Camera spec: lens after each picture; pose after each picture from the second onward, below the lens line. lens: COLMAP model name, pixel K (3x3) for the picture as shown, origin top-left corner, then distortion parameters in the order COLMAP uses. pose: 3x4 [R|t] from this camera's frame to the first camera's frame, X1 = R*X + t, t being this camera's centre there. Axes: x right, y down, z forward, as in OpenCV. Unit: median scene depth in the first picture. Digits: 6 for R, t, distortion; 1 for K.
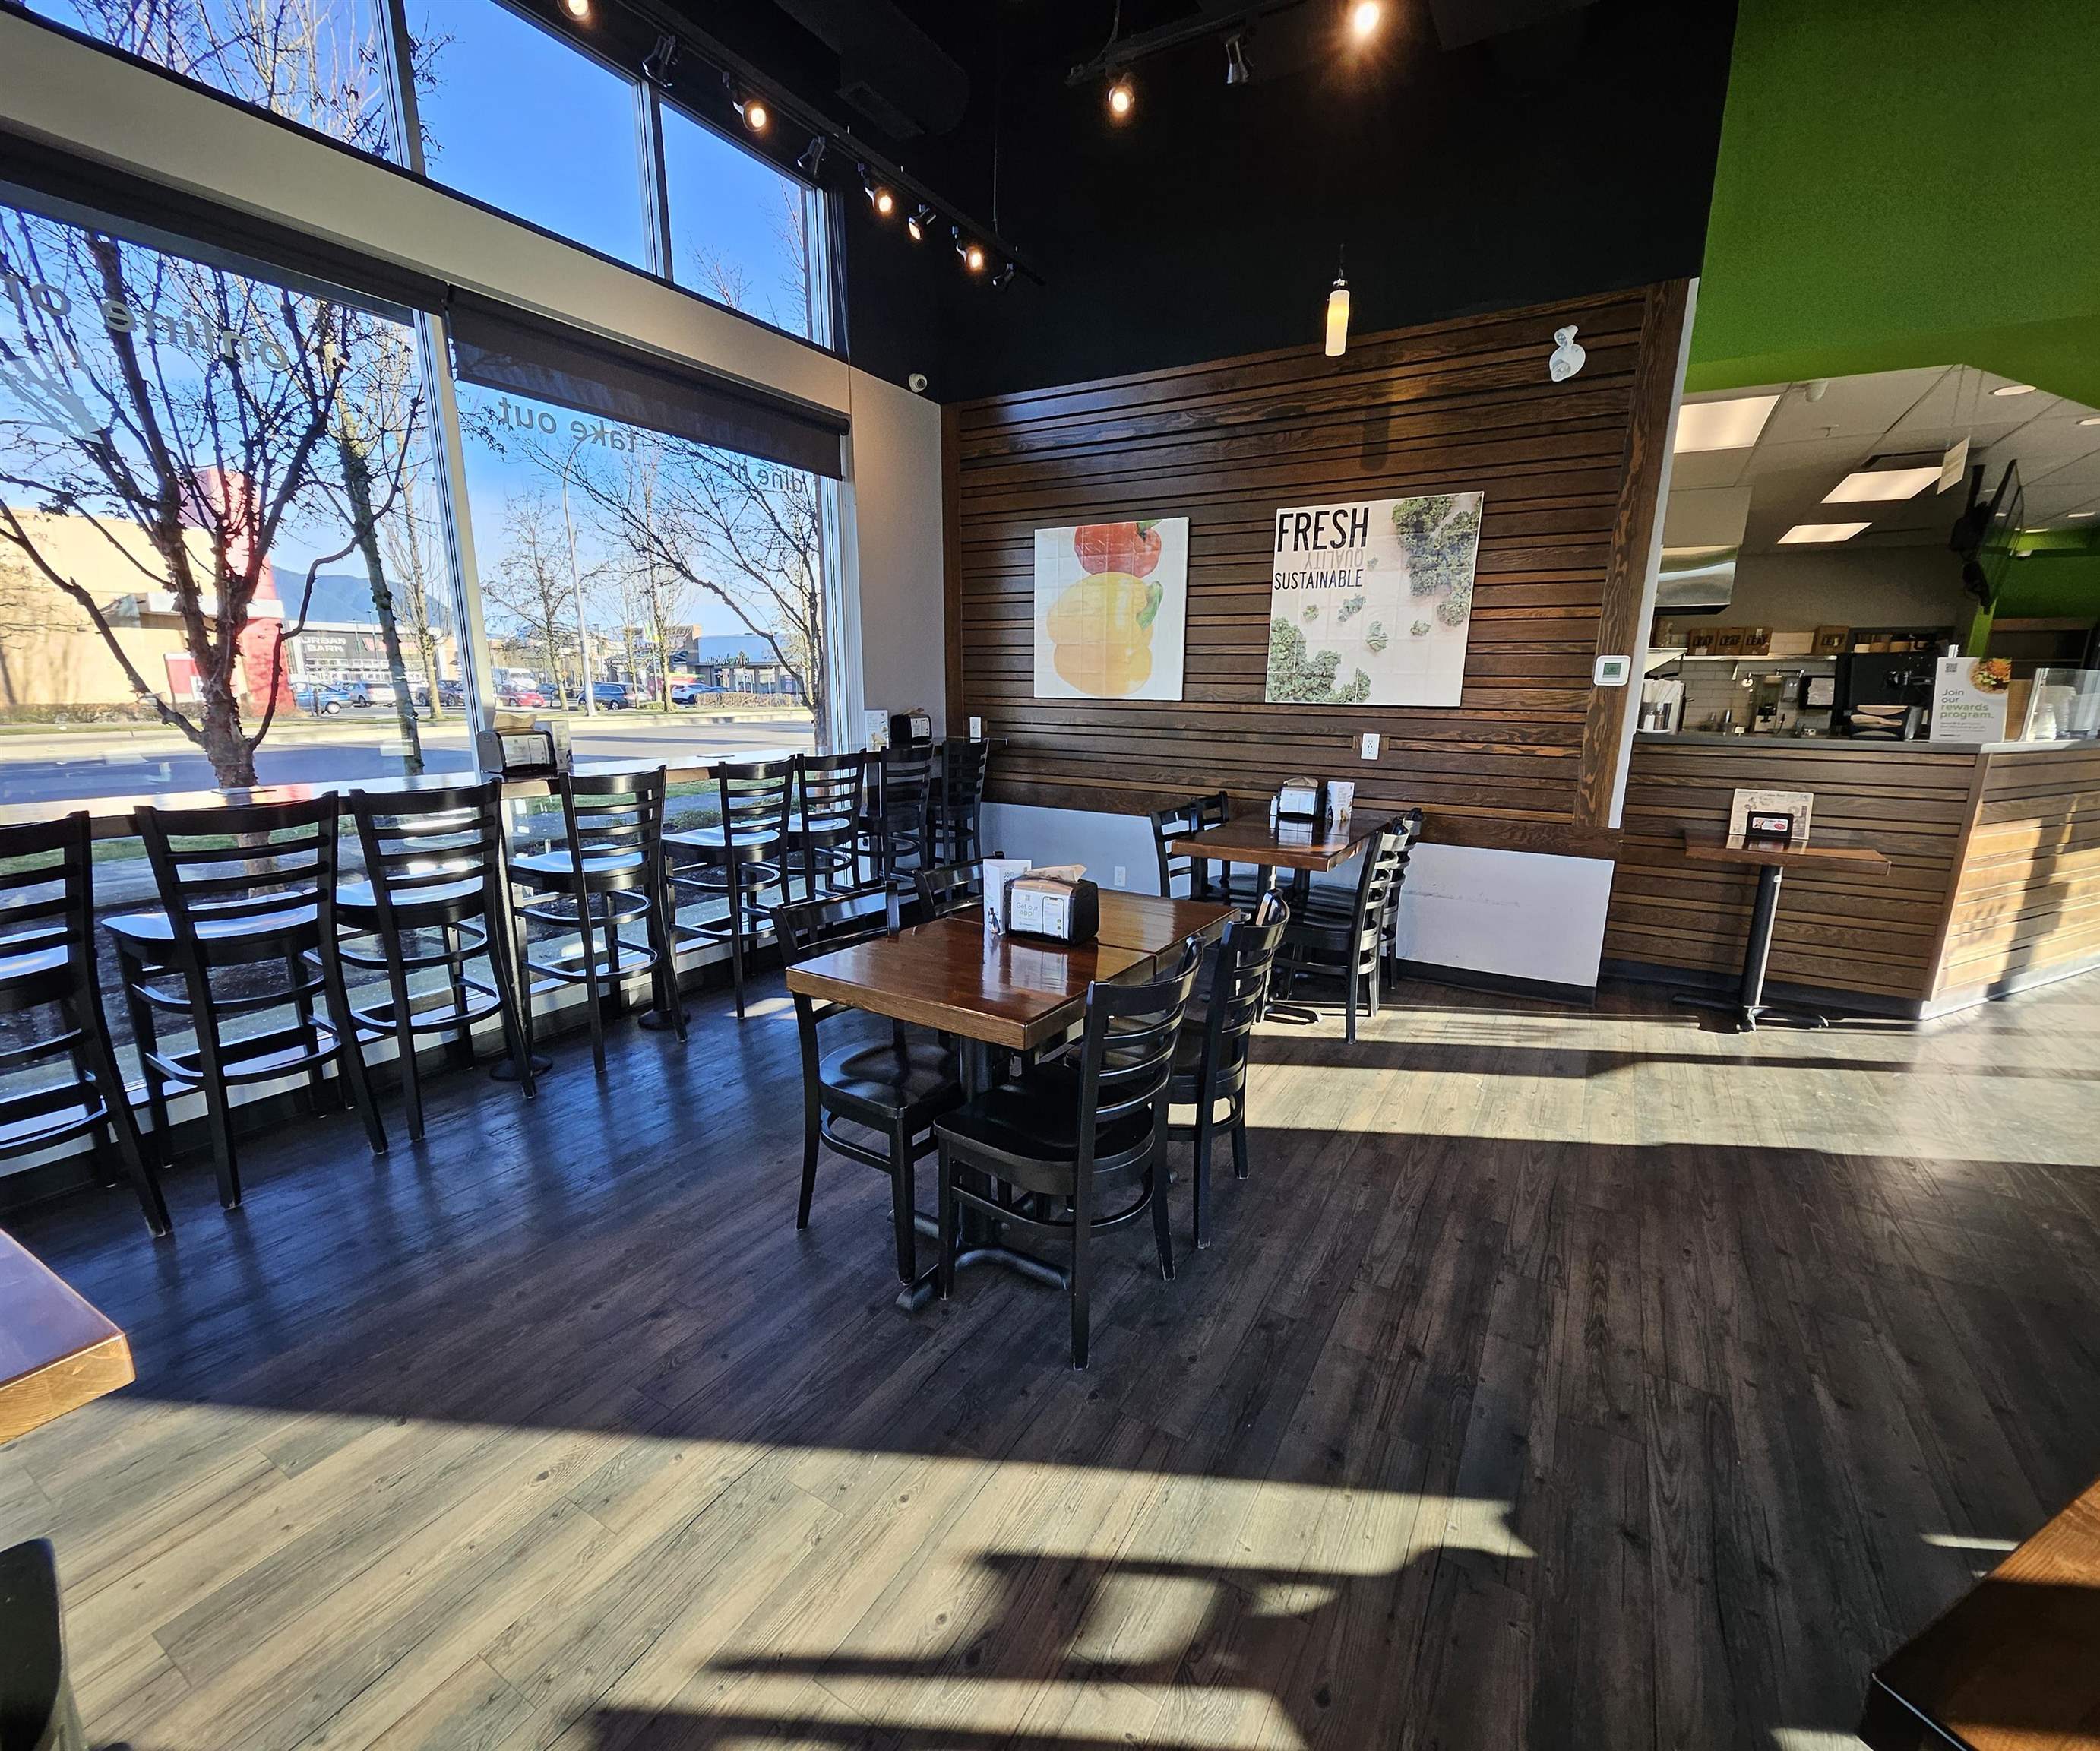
lens RADIAL K [[920.7, 0, 1062.1], [0, 920.7, 890.9], [0, 0, 1]] dist [0.013579, -0.007457]
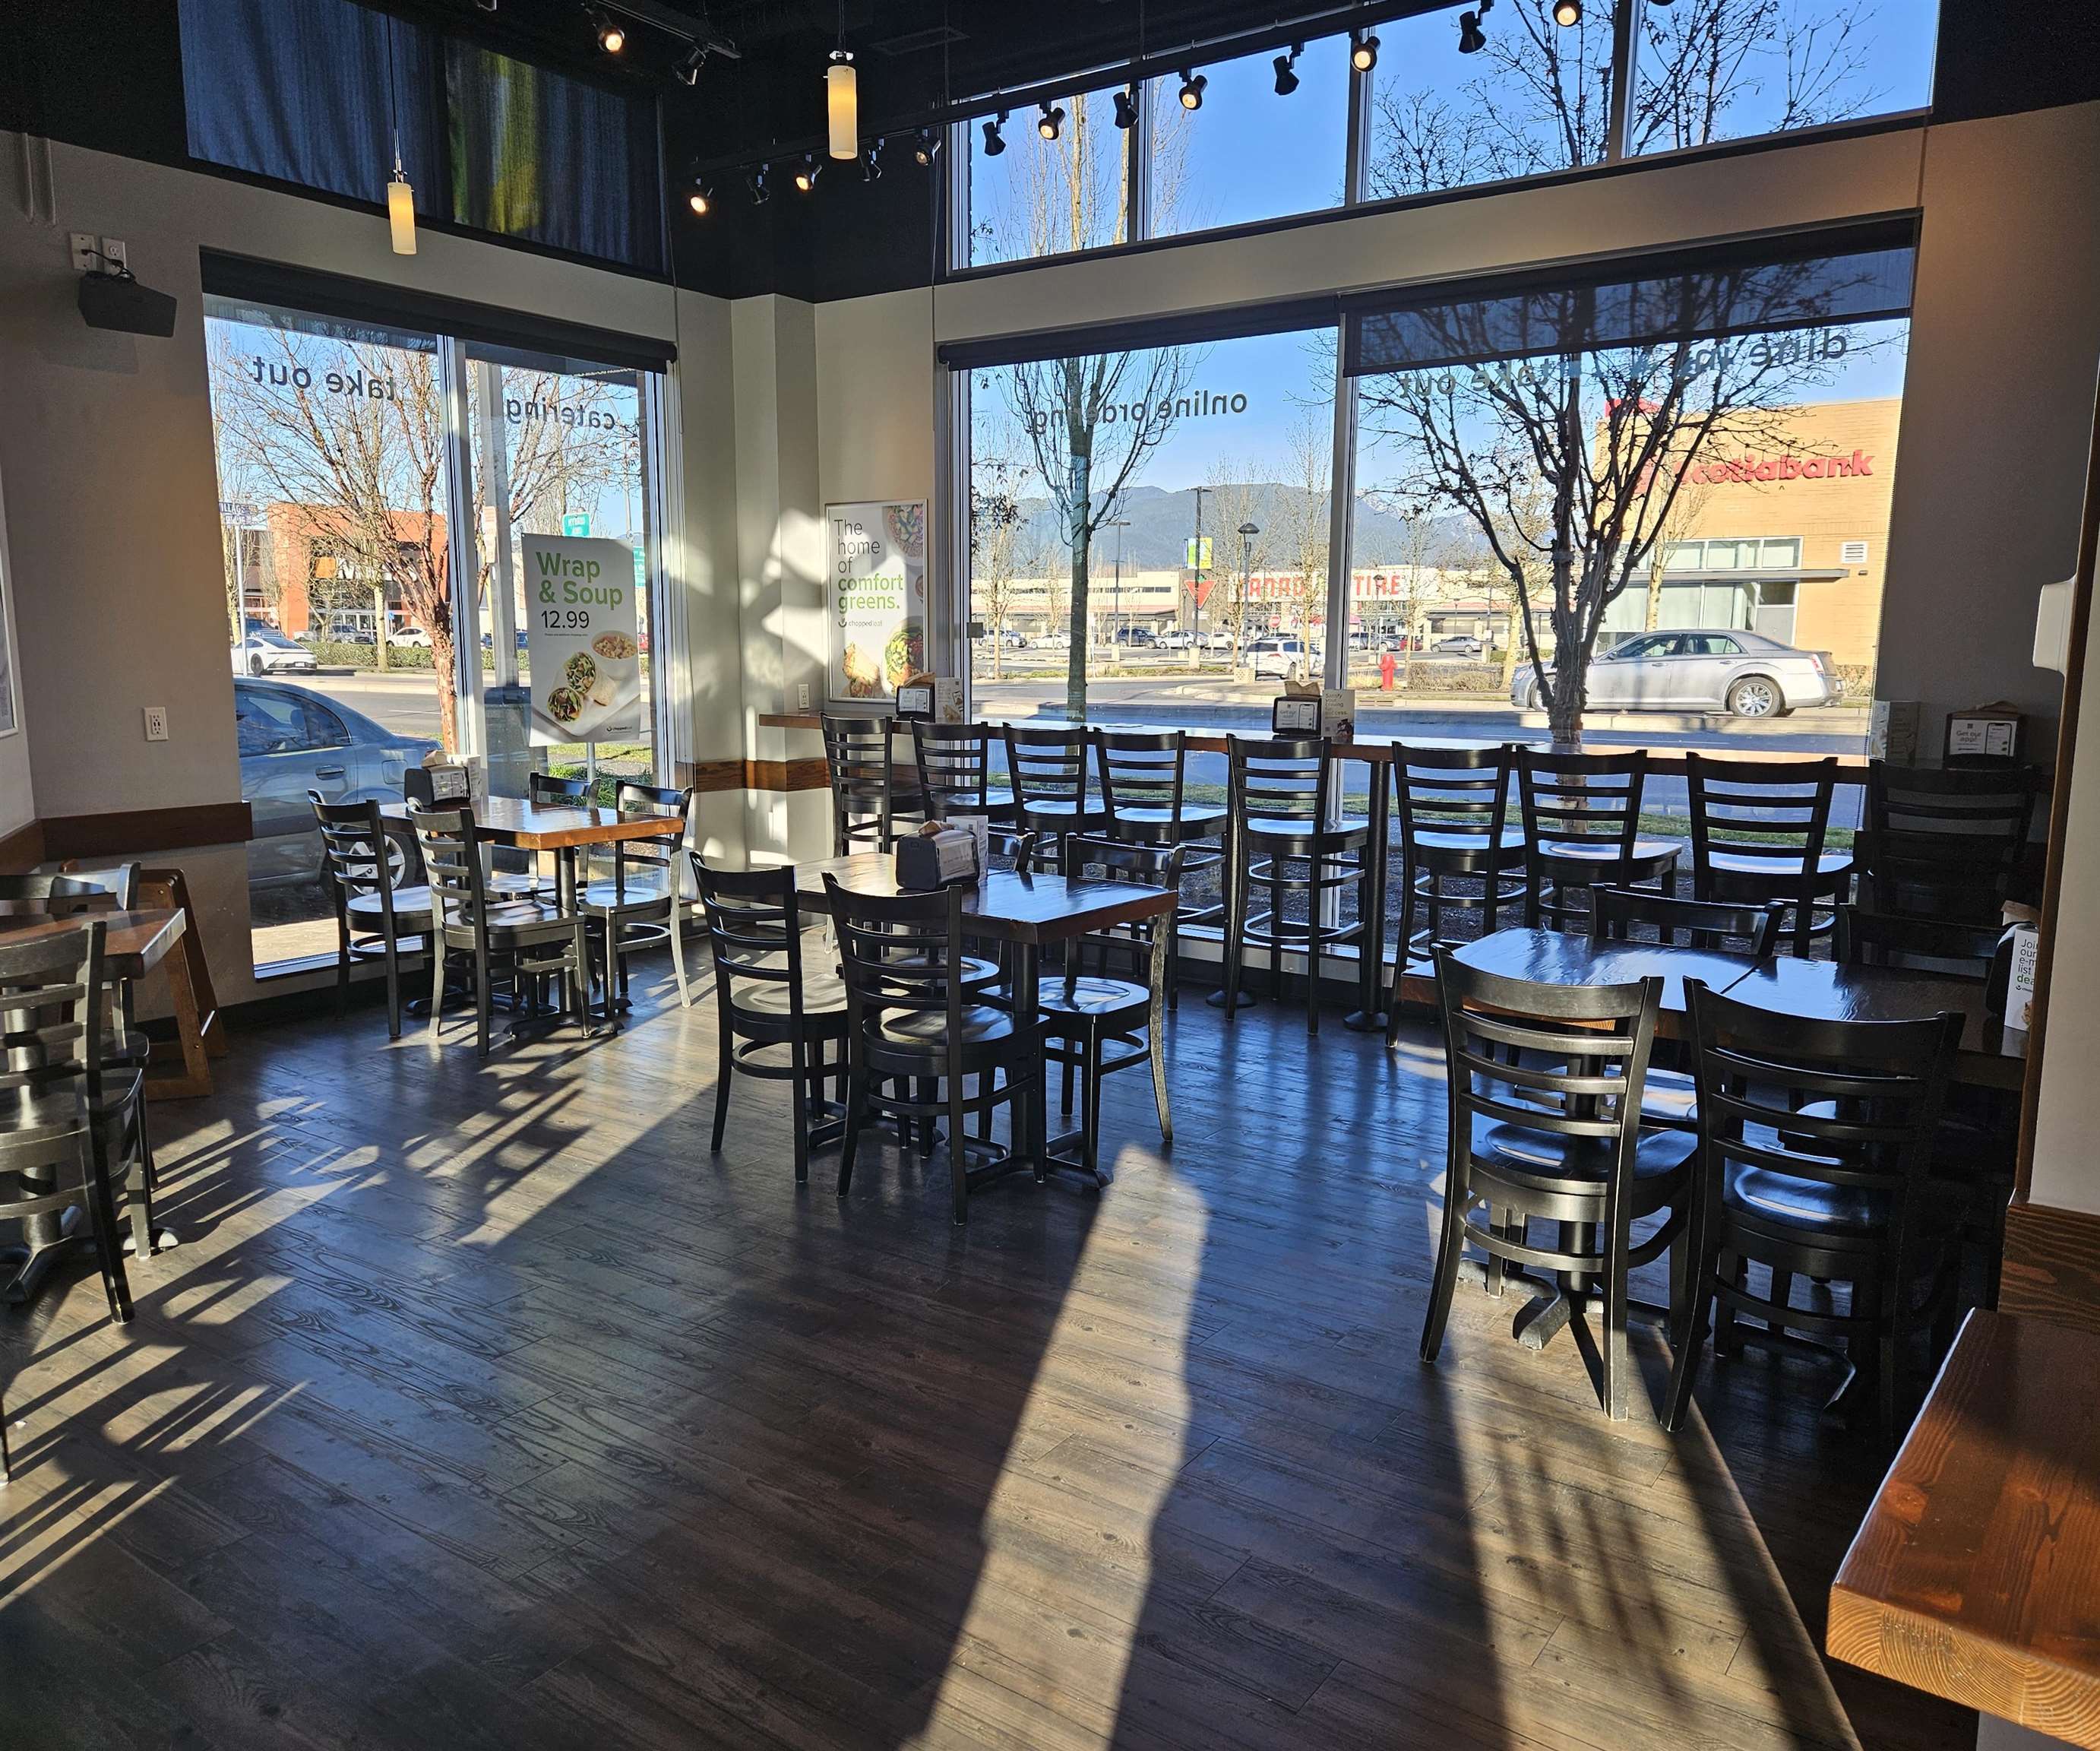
lens RADIAL K [[1635.3, 0, 1079.4], [0, 1635.3, 877.9], [0, 0, 1]] dist [0.063797, -0.002968]
pose [[-0.082477, 0.144840, -0.986012, 2.246833], [-0.219638, 0.962414, 0.159746, -0.370630], [0.972089, 0.229741, -0.047565, 1.501291]]
